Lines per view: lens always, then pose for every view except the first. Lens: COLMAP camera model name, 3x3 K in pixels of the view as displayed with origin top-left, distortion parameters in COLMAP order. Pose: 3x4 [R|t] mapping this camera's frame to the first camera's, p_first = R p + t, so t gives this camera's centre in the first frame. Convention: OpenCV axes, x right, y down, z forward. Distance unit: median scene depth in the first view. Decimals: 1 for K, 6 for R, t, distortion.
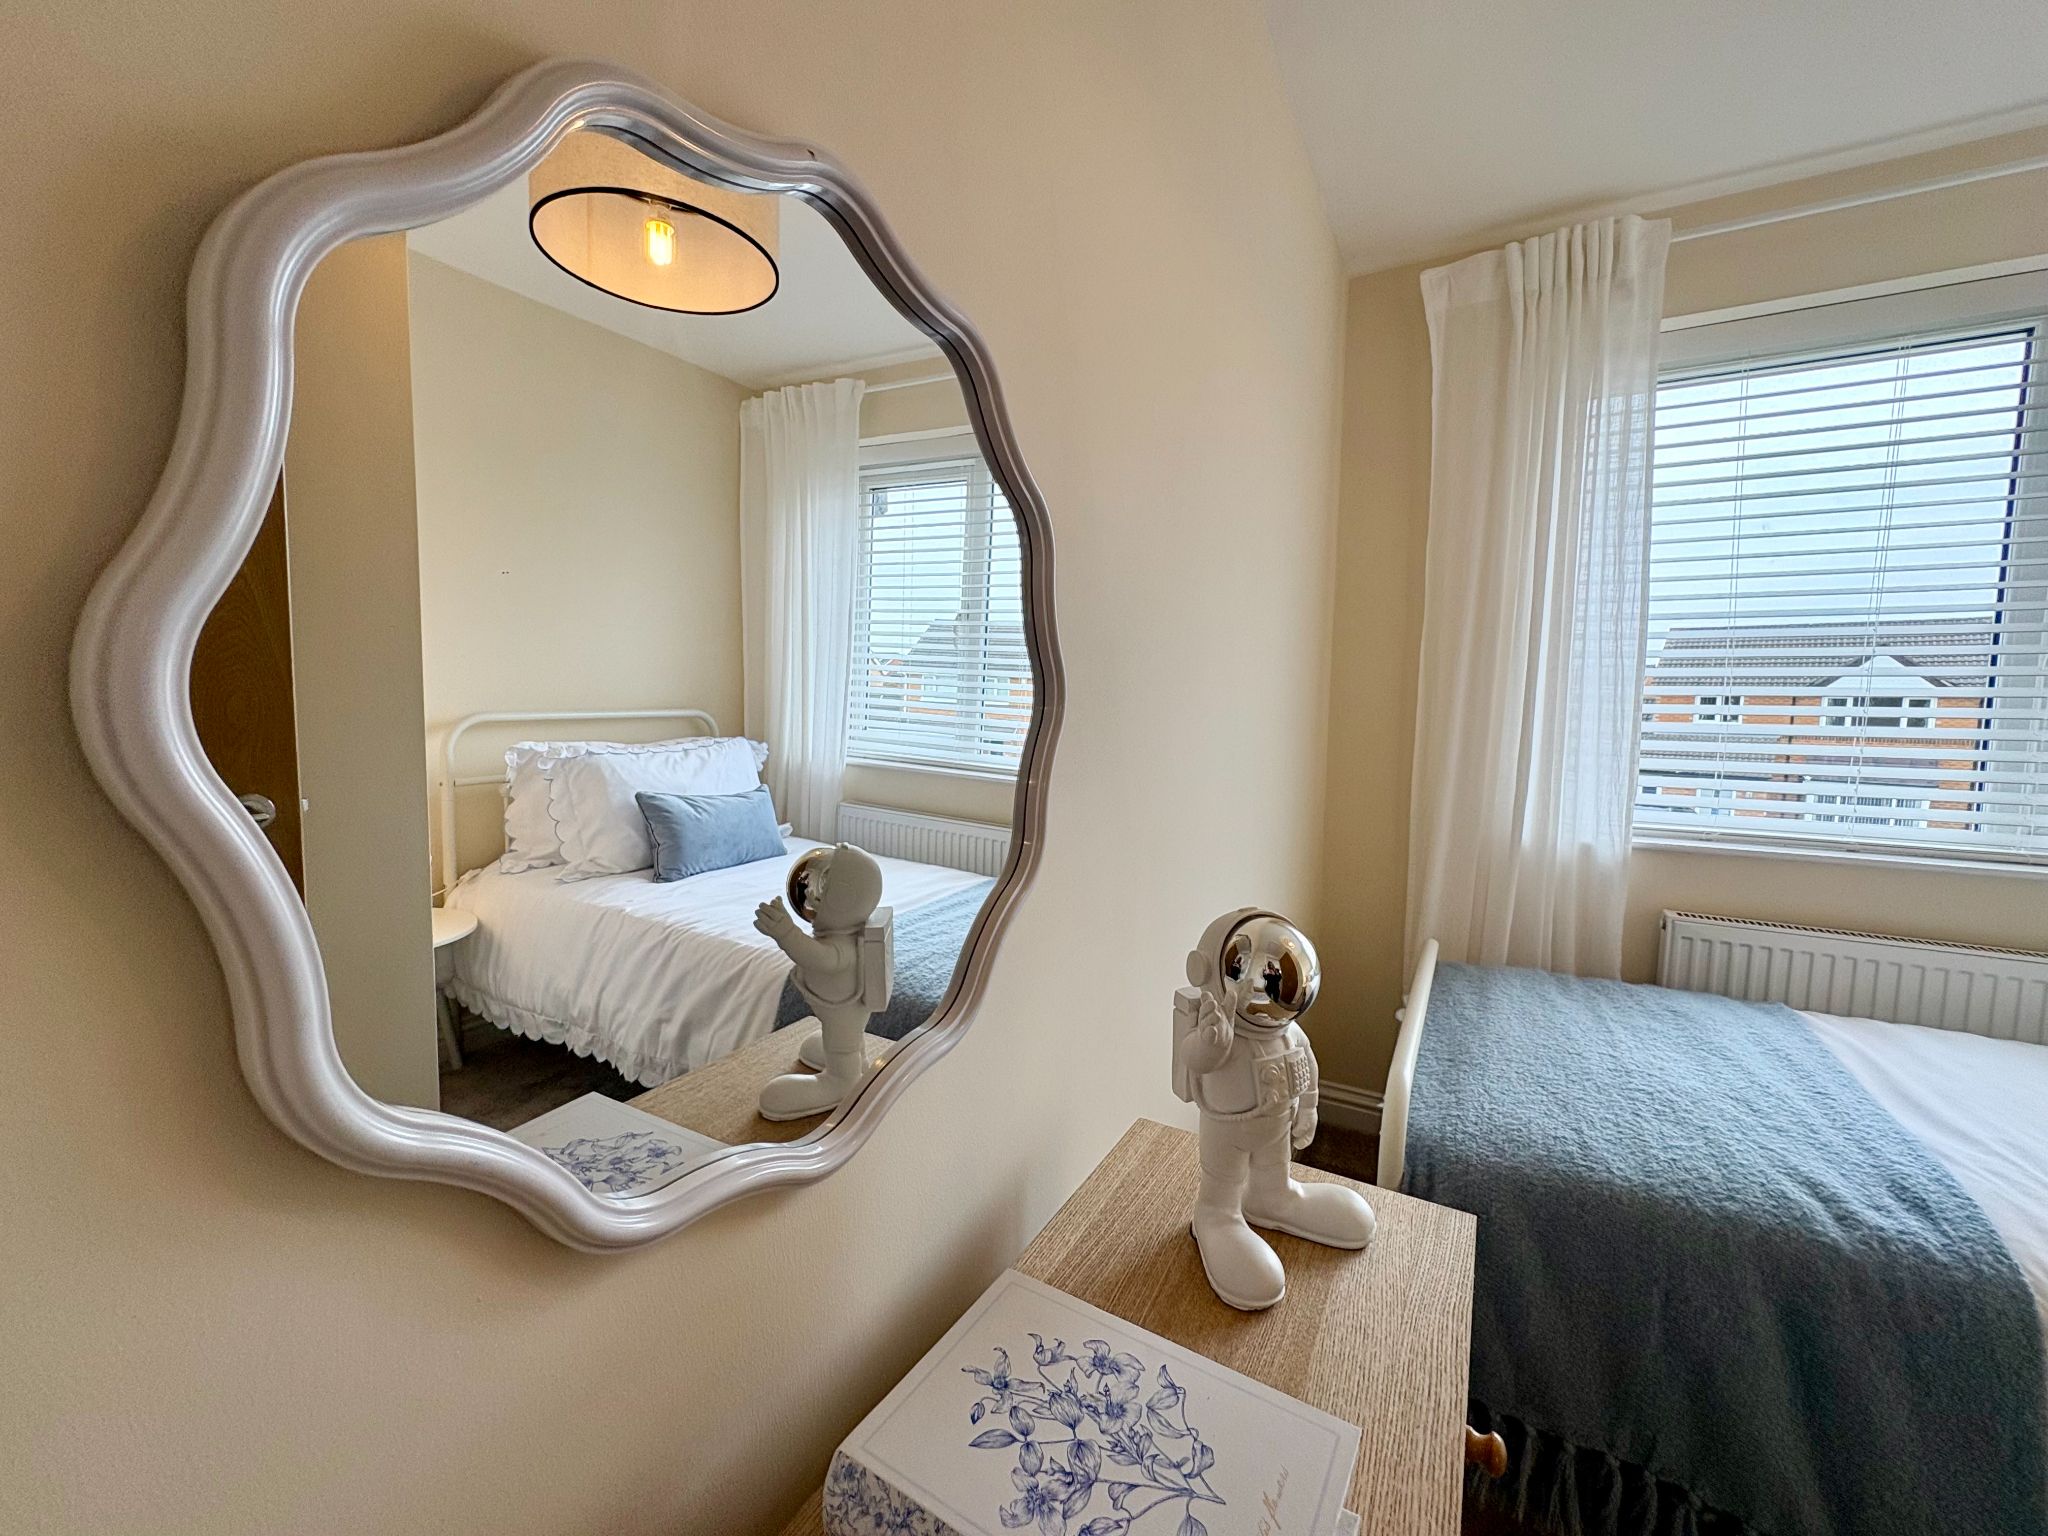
lens RADIAL K [[812.6, 0, 1023.7], [0, 812.6, 759.4], [0, 0, 1]] dist [0.000570, 0.000080]
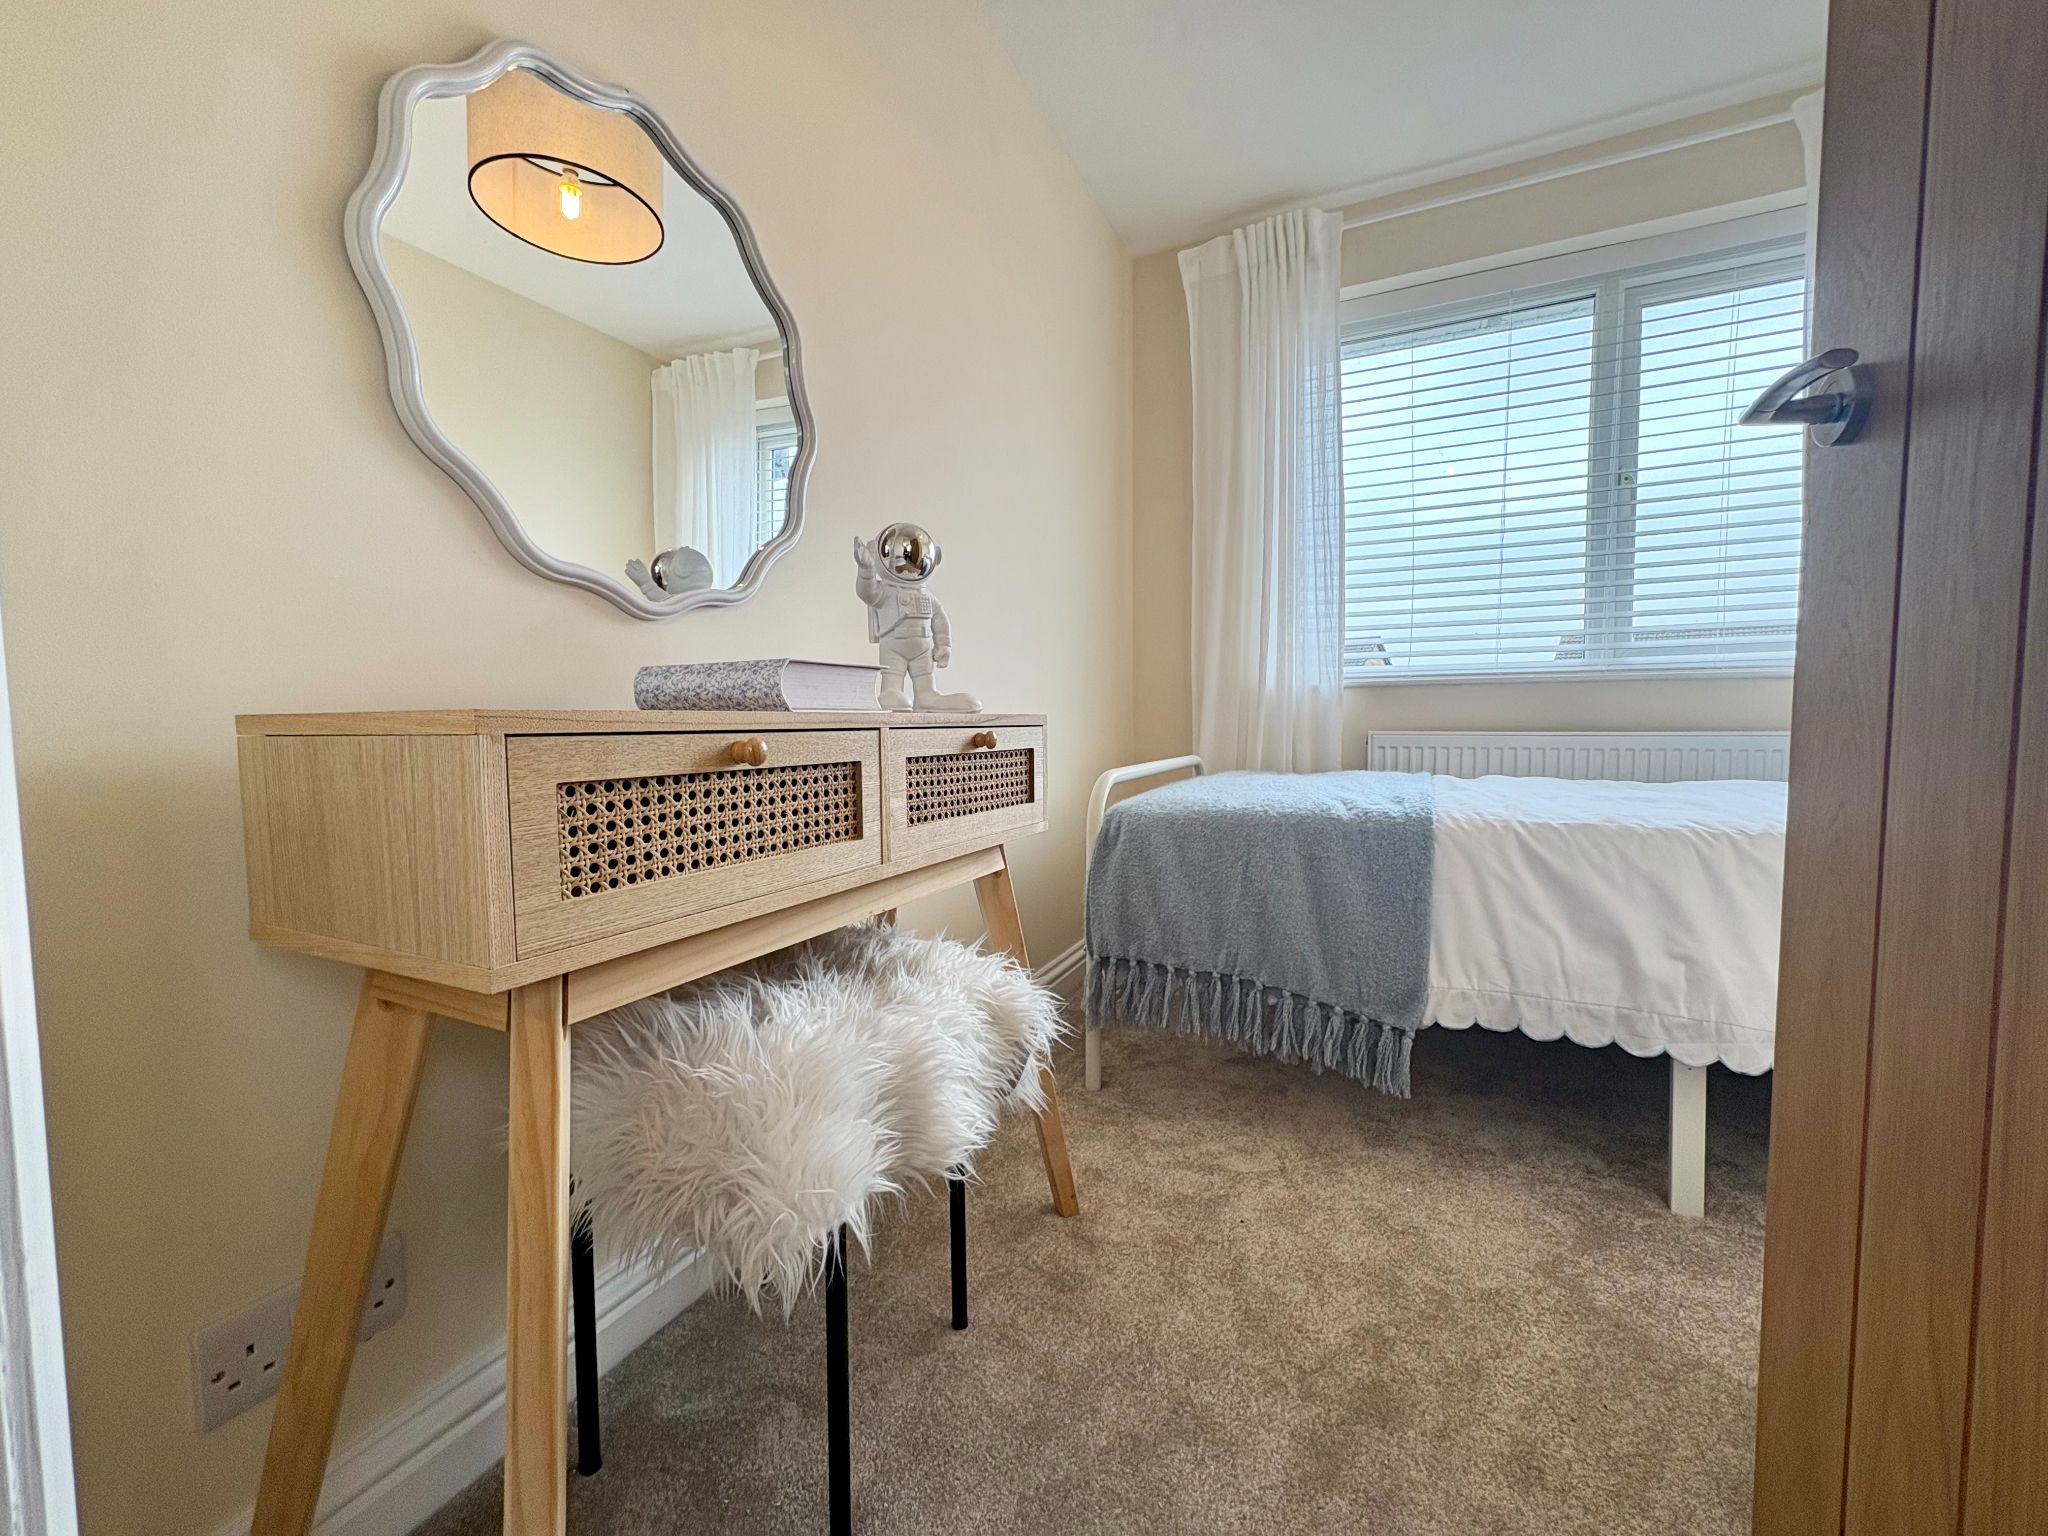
lens RADIAL K [[812.6, 0, 1026.5], [0, 812.6, 765.7], [0, 0, 1]] dist [0.000570, 0.000080]
pose [[0.997265, -0.022711, 0.070330, 0.150363], [0.024518, 0.999389, -0.024929, 0.278907], [-0.069721, 0.026585, 0.997212, -0.291235]]
